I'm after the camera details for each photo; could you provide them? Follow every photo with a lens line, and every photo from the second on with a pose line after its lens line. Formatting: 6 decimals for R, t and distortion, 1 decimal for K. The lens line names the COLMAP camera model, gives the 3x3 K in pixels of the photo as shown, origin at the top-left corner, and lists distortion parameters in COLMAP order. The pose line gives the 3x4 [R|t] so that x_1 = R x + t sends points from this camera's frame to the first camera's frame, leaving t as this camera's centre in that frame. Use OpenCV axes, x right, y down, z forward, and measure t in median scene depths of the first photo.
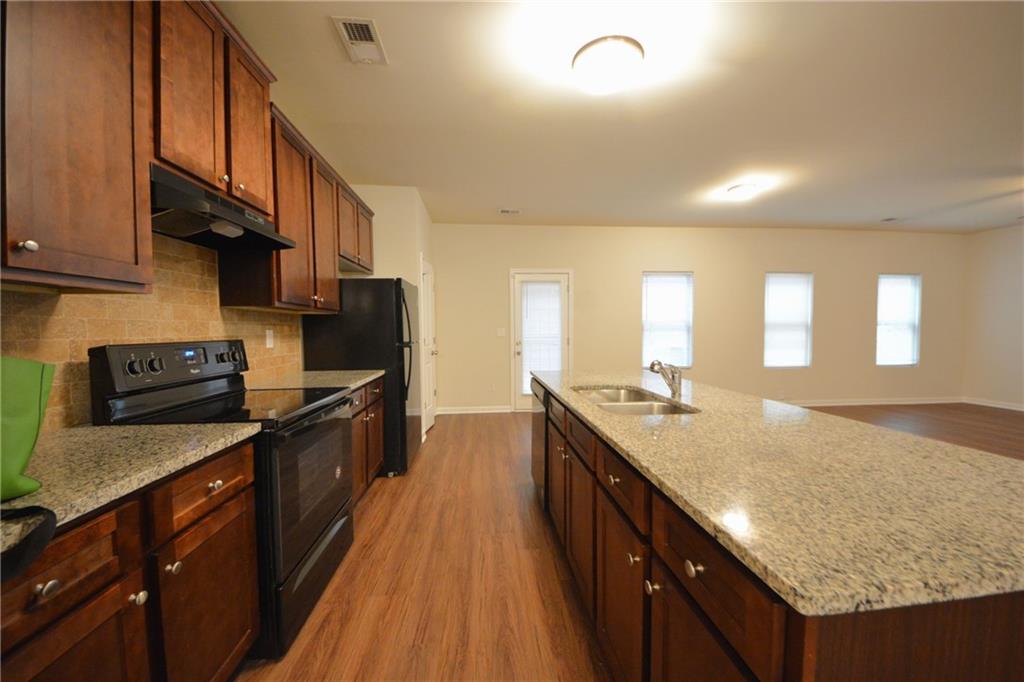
lens RADIAL K [[365.7, 0, 510.7], [0, 365.7, 342.1], [0, 0, 1]] dist [0.019549, -0.014389]
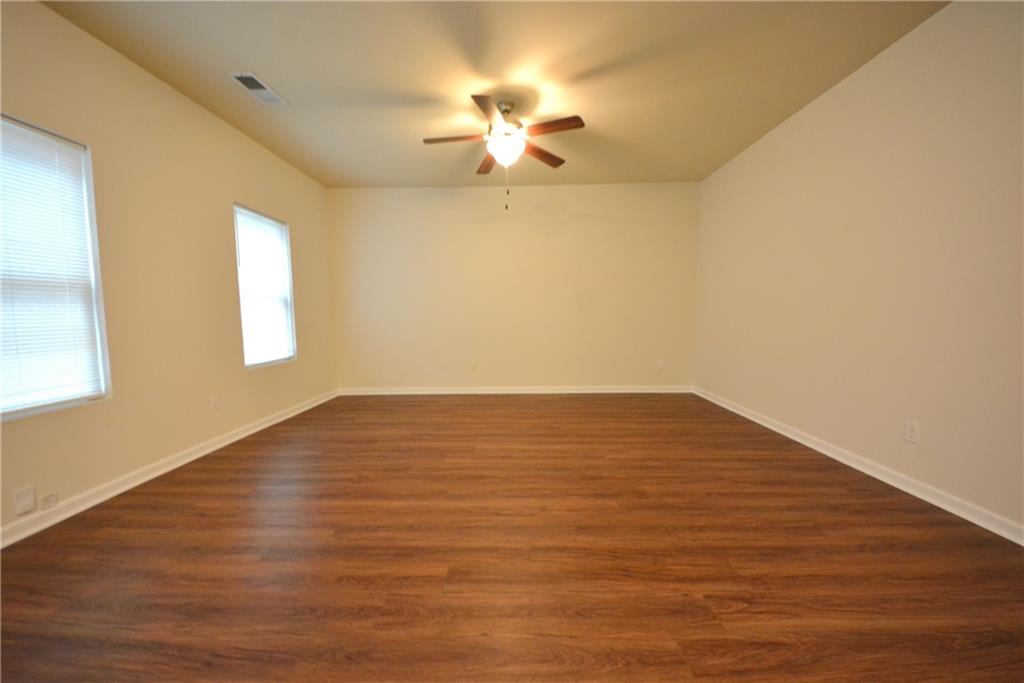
lens RADIAL K [[371.4, 0, 512.0], [0, 371.4, 341.5], [0, 0, 1]] dist [0.037510, -0.022839]
pose [[0.090527, -0.070003, 0.993431, 1.438828], [0.037967, 0.997044, 0.066797, -0.001288], [-0.995170, 0.031671, 0.092917, 1.673612]]
